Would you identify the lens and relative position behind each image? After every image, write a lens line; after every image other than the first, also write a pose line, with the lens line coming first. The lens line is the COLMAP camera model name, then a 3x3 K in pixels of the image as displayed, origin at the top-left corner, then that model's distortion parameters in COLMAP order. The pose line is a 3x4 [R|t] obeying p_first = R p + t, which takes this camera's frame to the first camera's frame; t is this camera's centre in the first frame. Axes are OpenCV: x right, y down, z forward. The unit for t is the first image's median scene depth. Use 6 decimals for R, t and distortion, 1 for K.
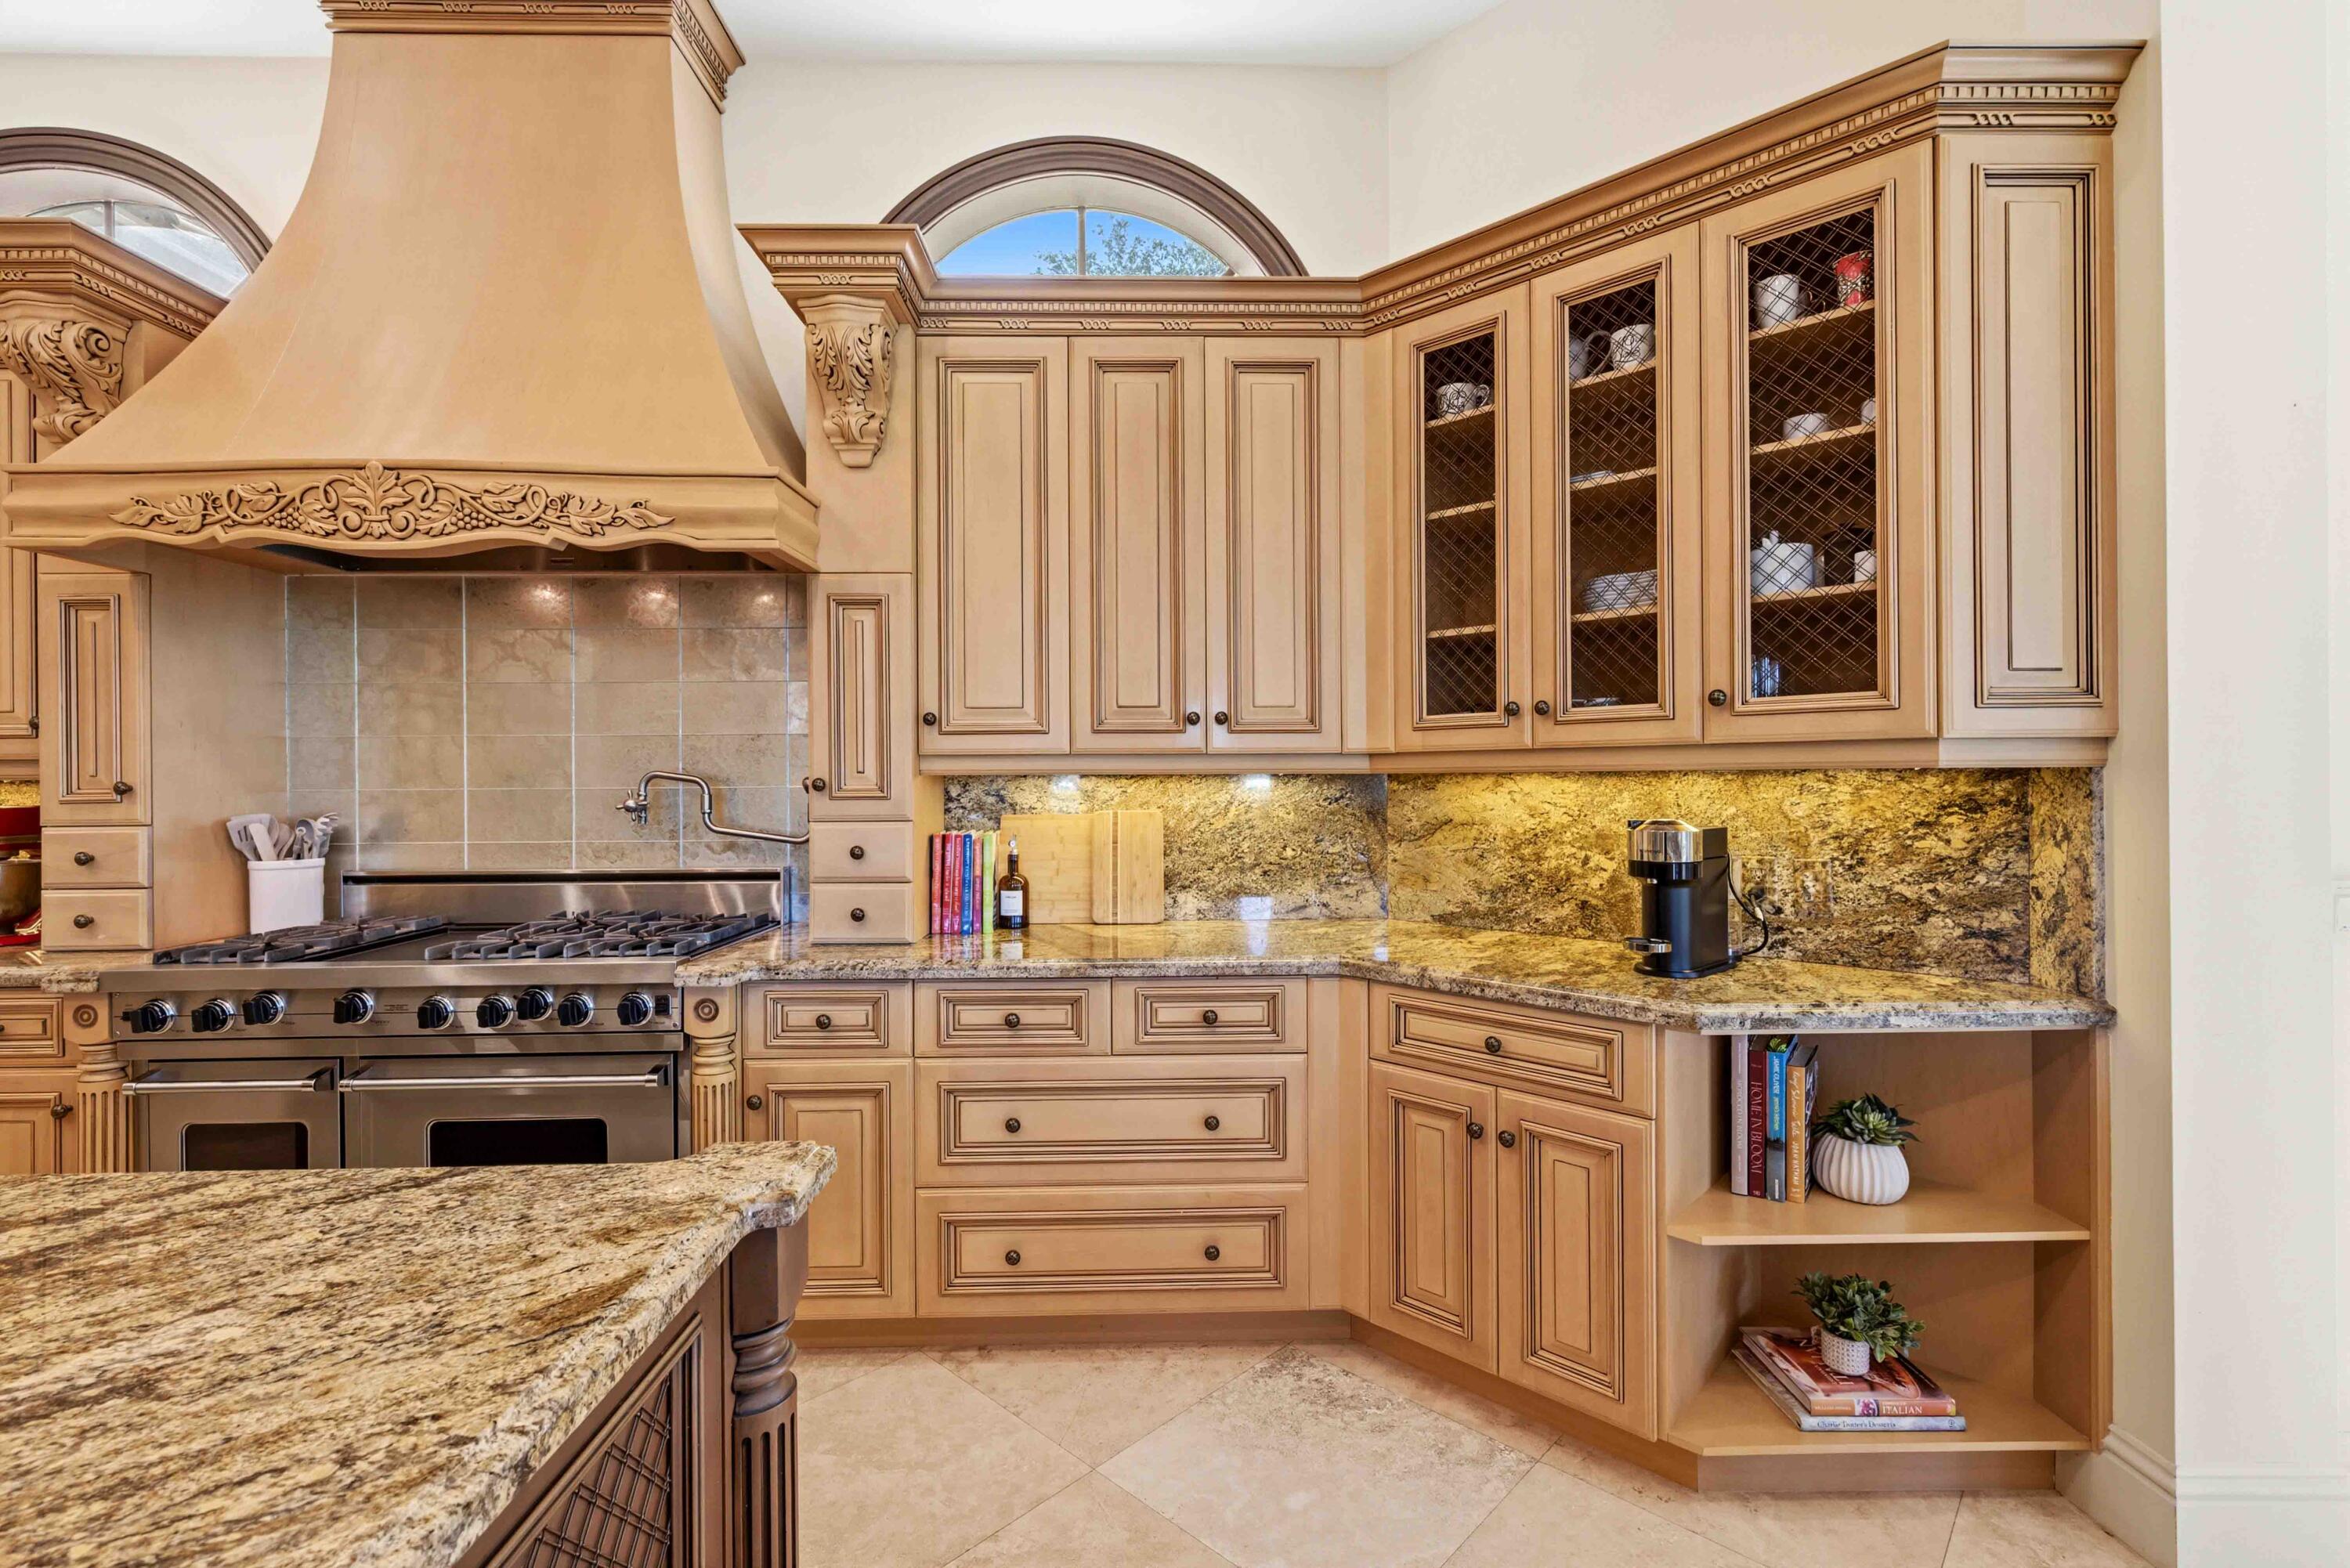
lens RADIAL K [[1060.0, 0, 1173.2], [0, 1060.0, 774.7], [0, 0, 1]] dist [-0.000693, 0.000062]
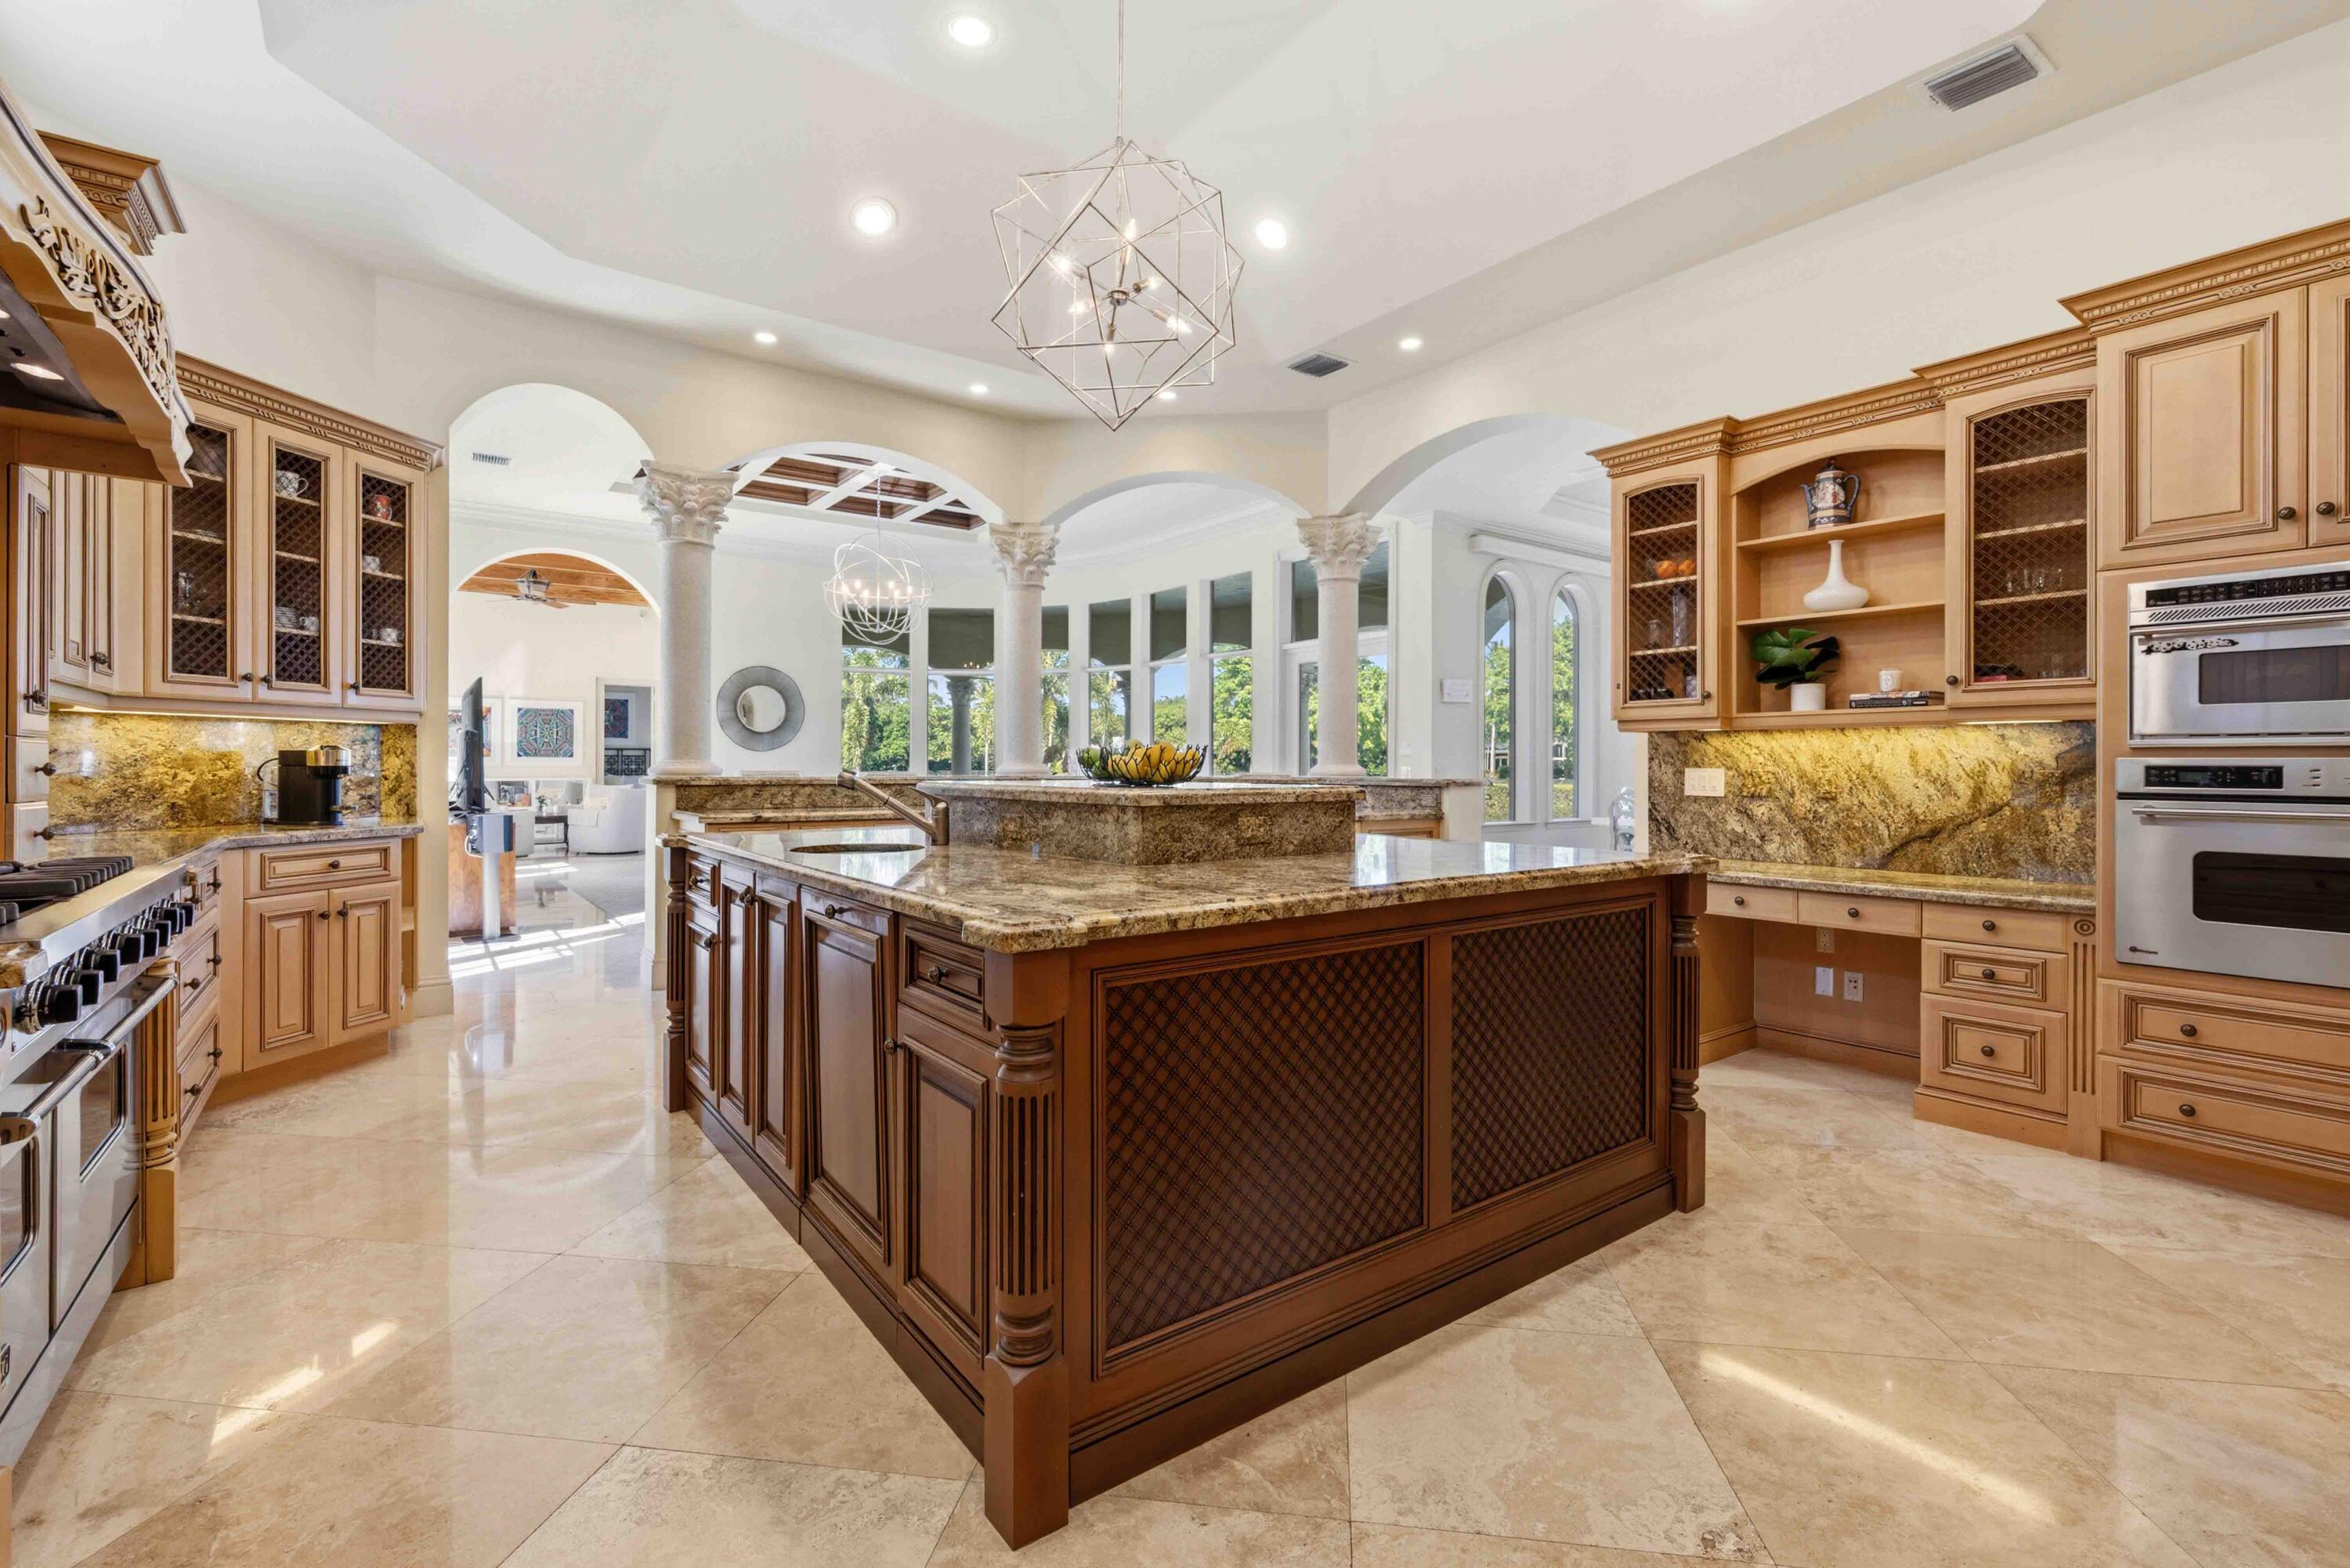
lens RADIAL K [[1040.2, 0, 1172.5], [0, 1040.2, 762.2], [0, 0, 1]] dist [-0.001277, 0.000336]
pose [[-0.576248, 0.005788, 0.817254, -1.702137], [0.000812, 0.999978, -0.006510, 0.075693], [-0.817274, -0.003087, -0.576240, 0.723918]]
